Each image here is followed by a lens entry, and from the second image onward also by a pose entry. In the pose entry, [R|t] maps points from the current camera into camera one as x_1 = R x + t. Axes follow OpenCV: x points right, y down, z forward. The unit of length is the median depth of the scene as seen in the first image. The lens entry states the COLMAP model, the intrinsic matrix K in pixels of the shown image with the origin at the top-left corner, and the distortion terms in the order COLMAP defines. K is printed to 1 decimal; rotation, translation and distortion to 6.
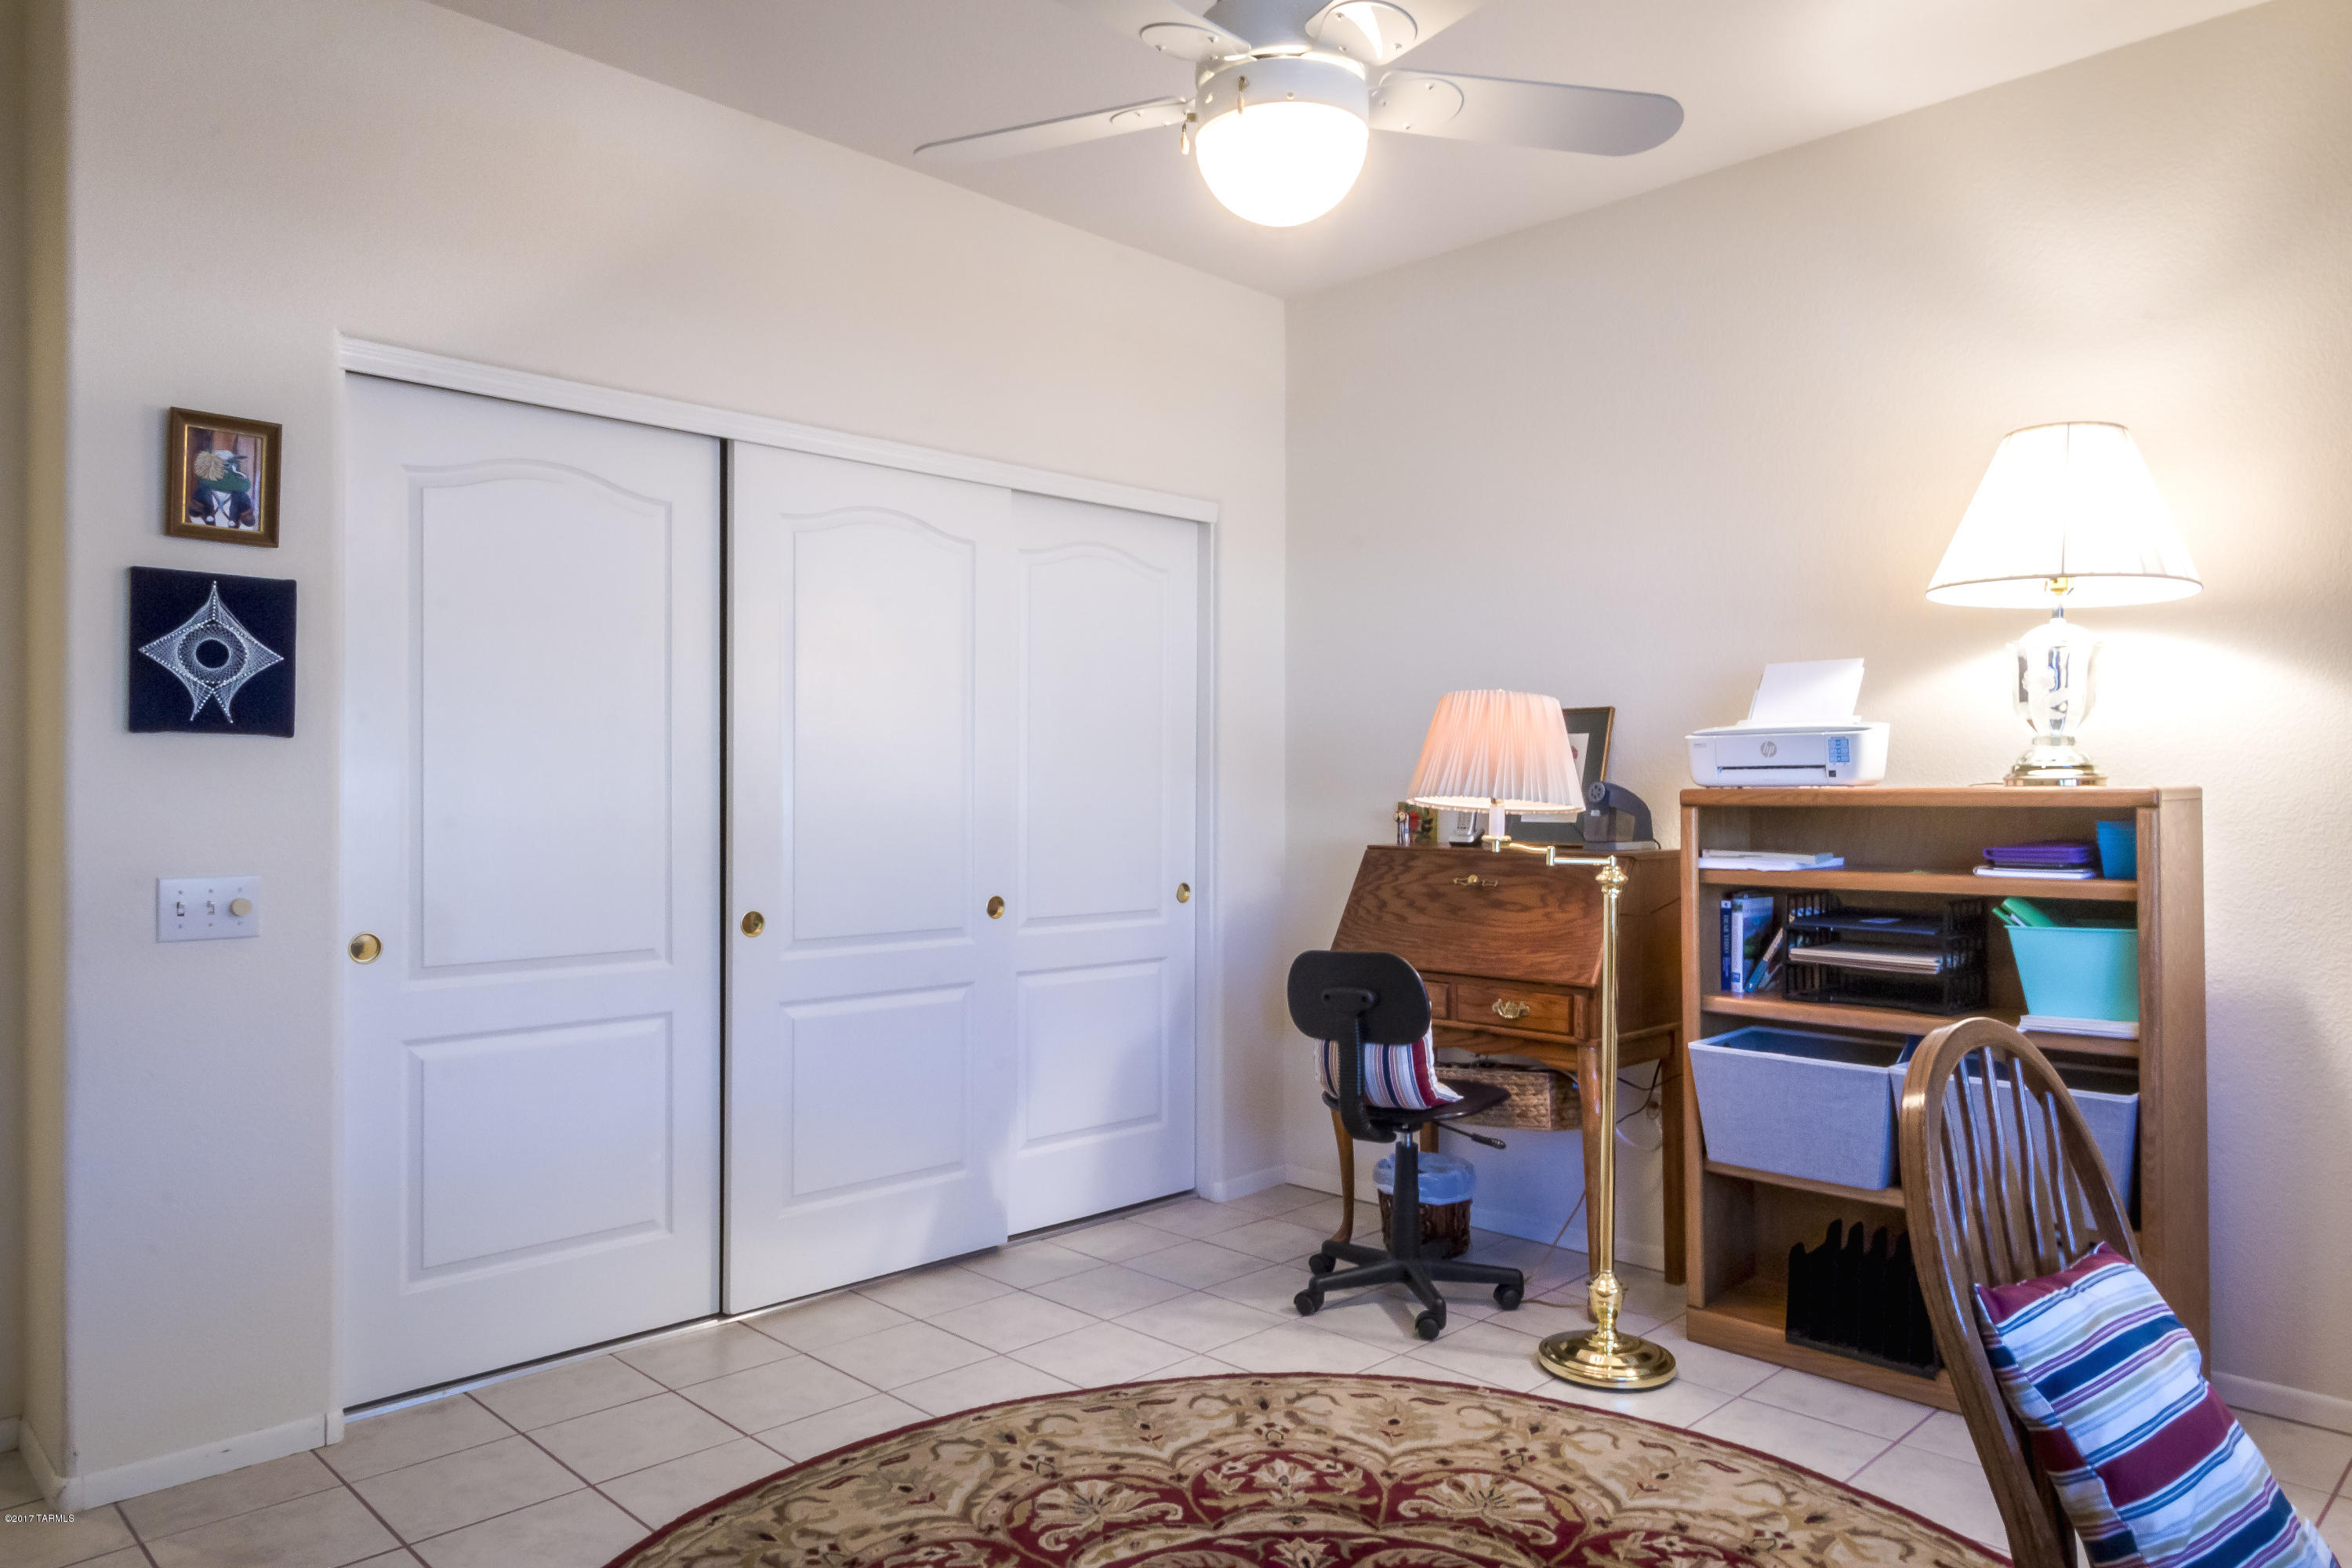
lens RADIAL K [[1575.0, 0, 1164.2], [0, 1575.0, 788.6], [0, 0, 1]] dist [0.014878, -0.007368]
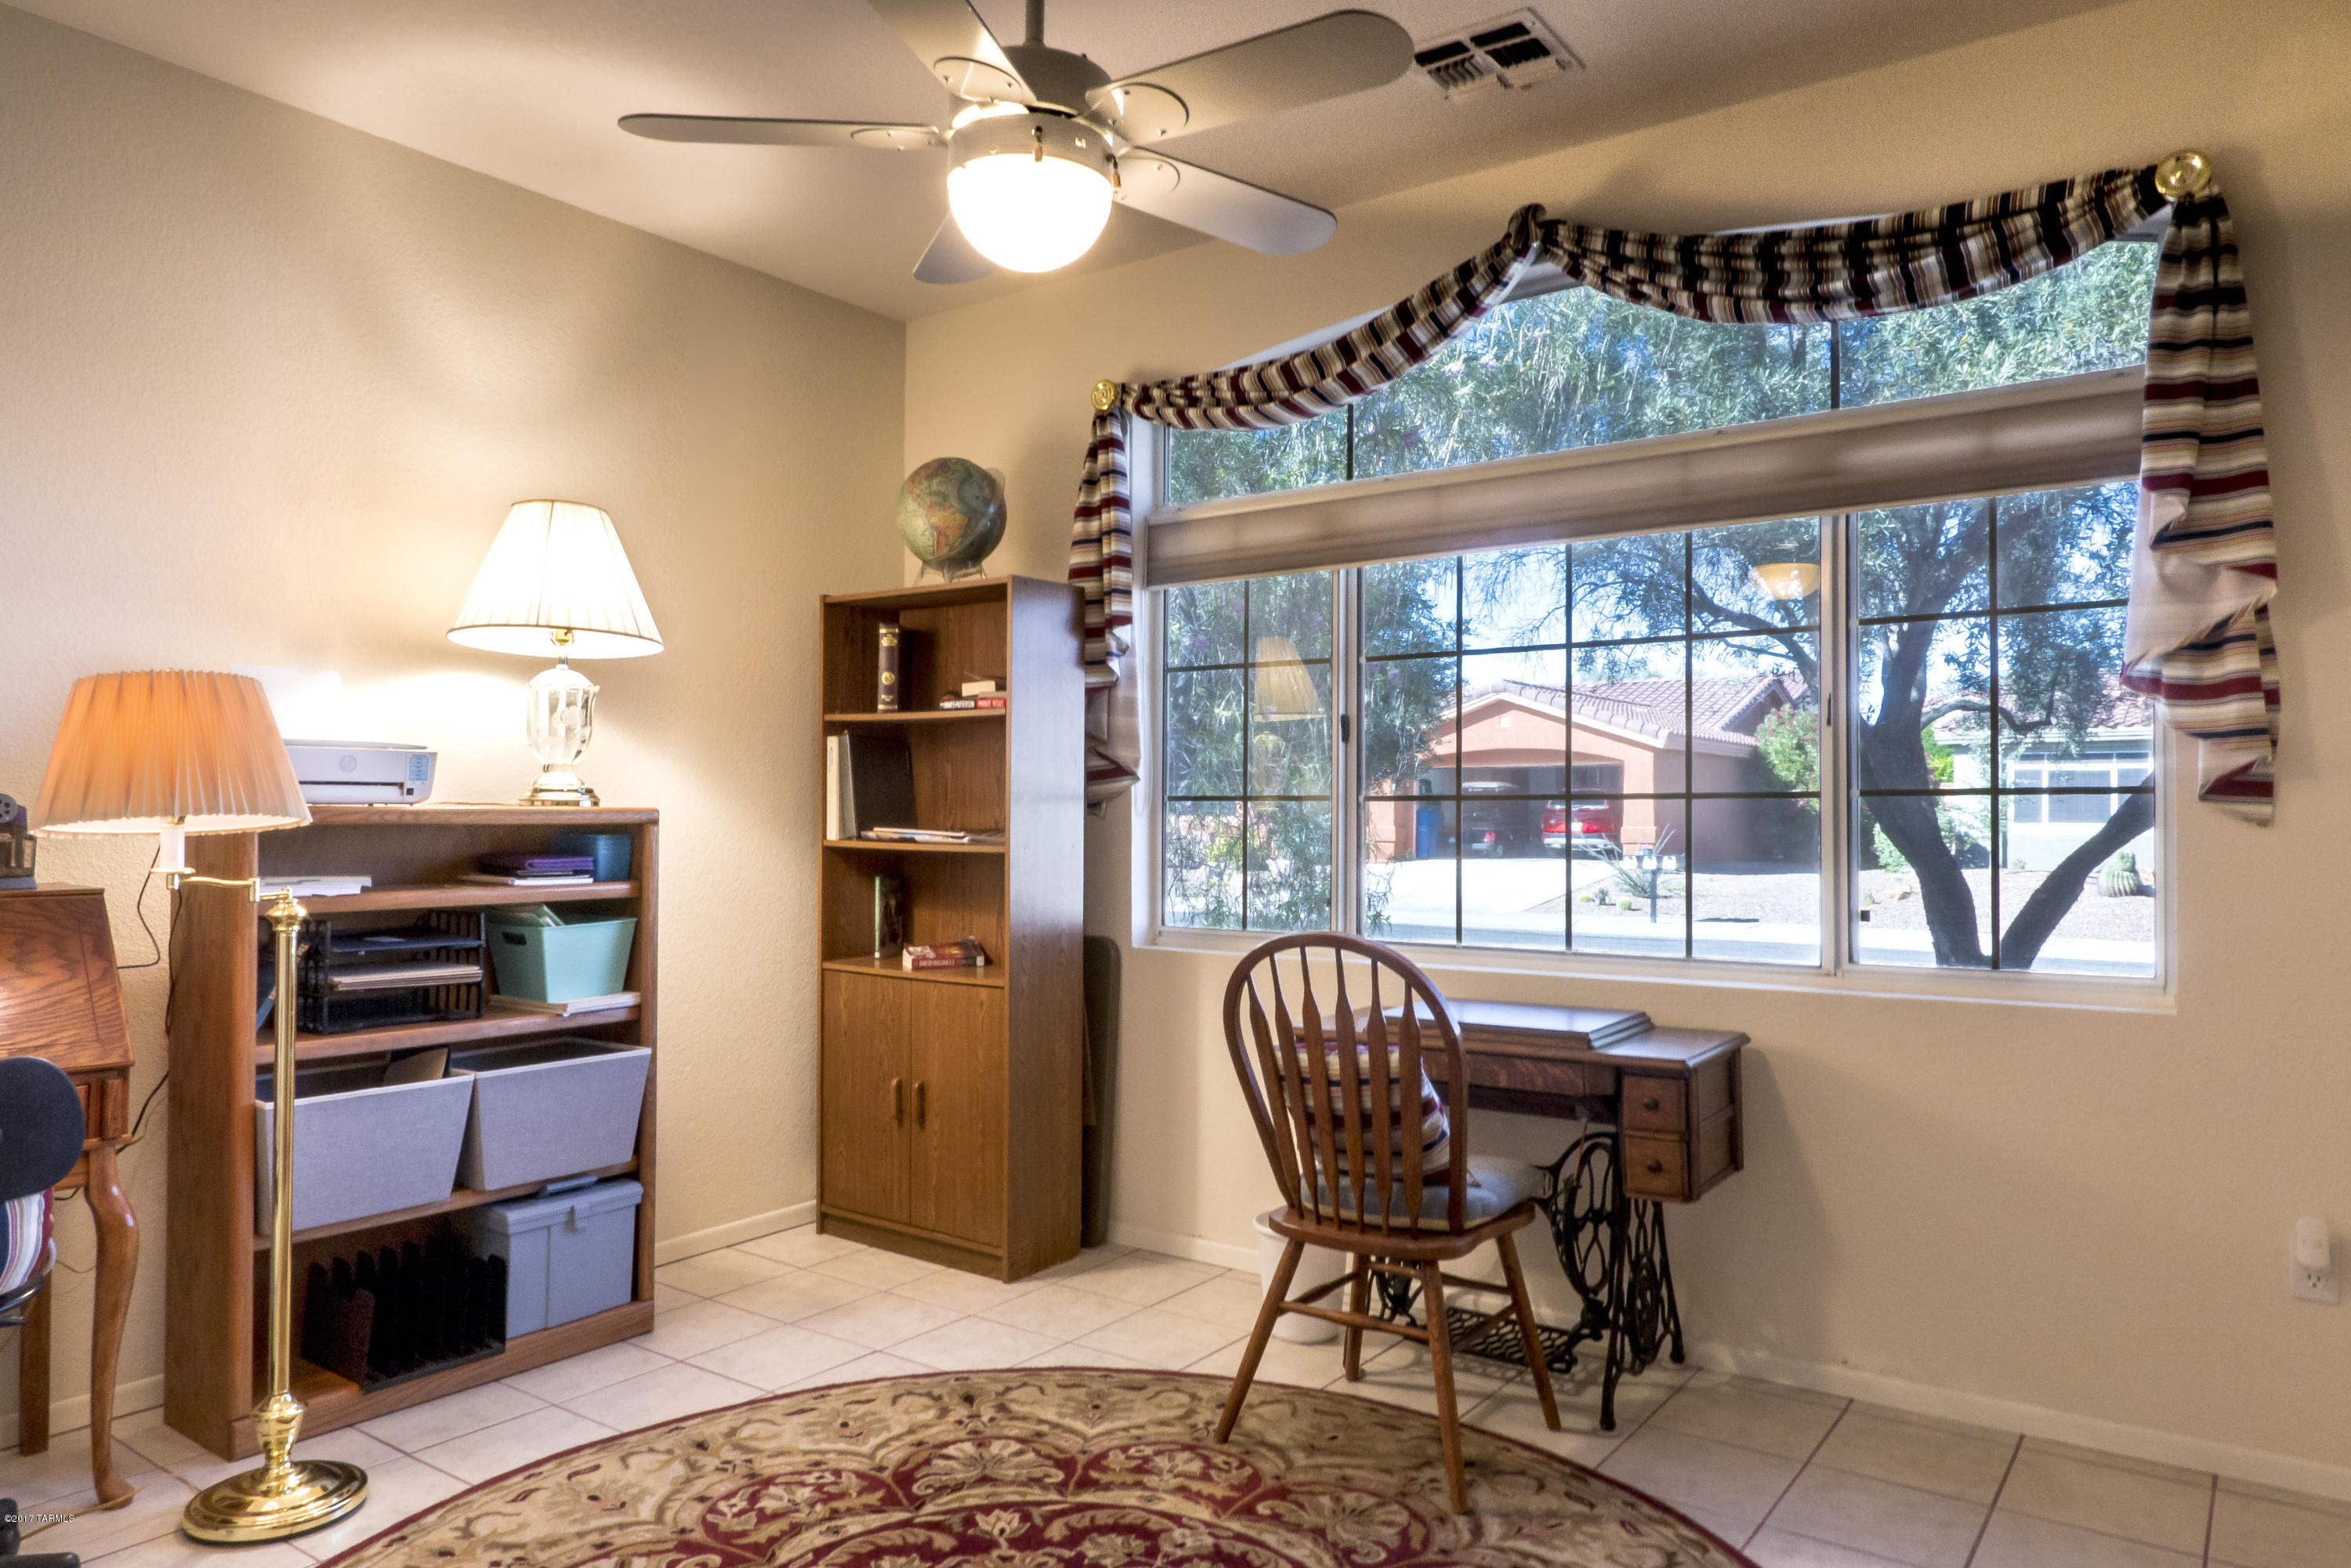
lens RADIAL K [[1574.2, 0, 1162.8], [0, 1574.2, 784.7], [0, 0, 1]] dist [0.014878, -0.007368]
pose [[-0.181106, 0.019924, 0.983262, -0.688180], [-0.005295, 0.999761, -0.021233, 0.005043], [-0.983449, -0.009052, -0.180957, 0.777321]]
